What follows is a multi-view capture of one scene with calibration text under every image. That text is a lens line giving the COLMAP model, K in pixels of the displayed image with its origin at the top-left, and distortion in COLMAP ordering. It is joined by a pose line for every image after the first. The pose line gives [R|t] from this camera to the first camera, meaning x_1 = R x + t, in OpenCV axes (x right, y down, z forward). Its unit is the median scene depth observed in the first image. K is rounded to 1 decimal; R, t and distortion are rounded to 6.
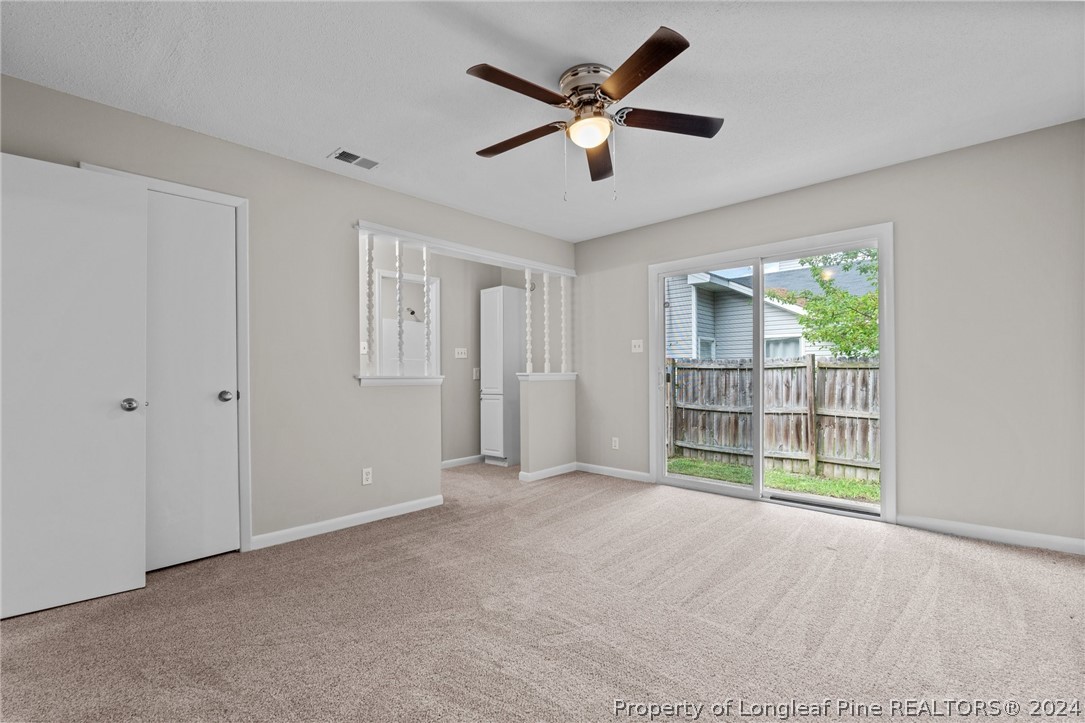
lens RADIAL K [[476.8, 0, 545.3], [0, 476.8, 367.3], [0, 0, 1]] dist [-0.010441, 0.002114]
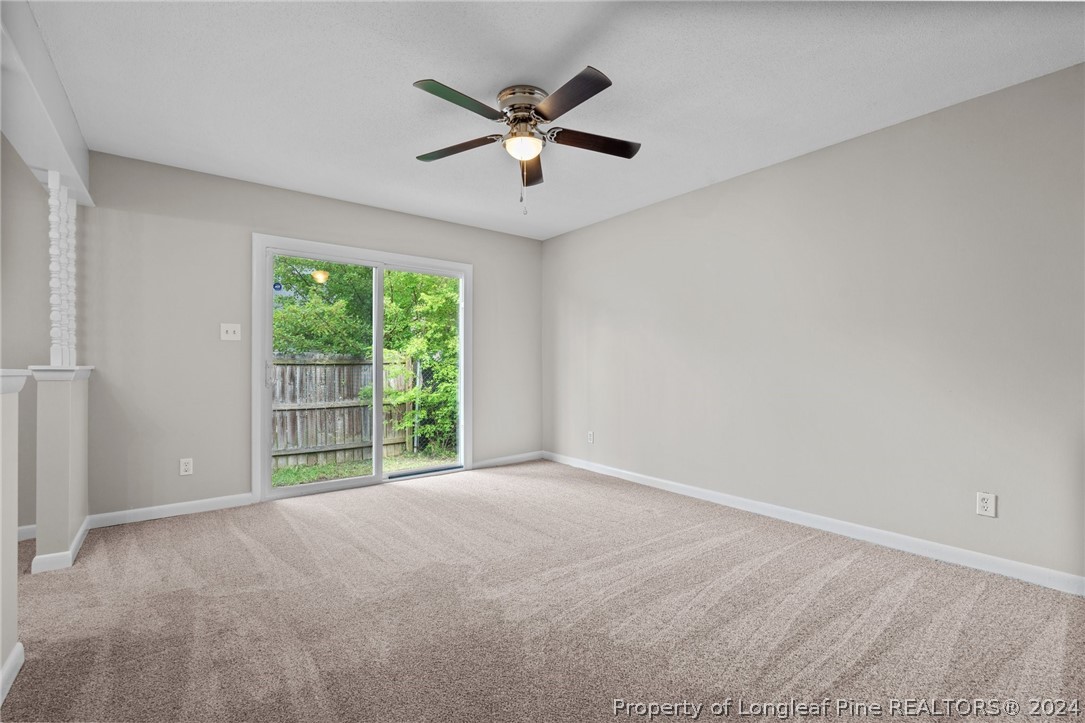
lens RADIAL K [[476.8, 0, 539.1], [0, 476.8, 363.0], [0, 0, 1]] dist [-0.010441, 0.002114]
pose [[0.162258, 0.012675, 0.986667, -0.329752], [-0.008146, 0.999901, -0.011506, 0.007099], [-0.986715, -0.006171, 0.162345, 0.265200]]
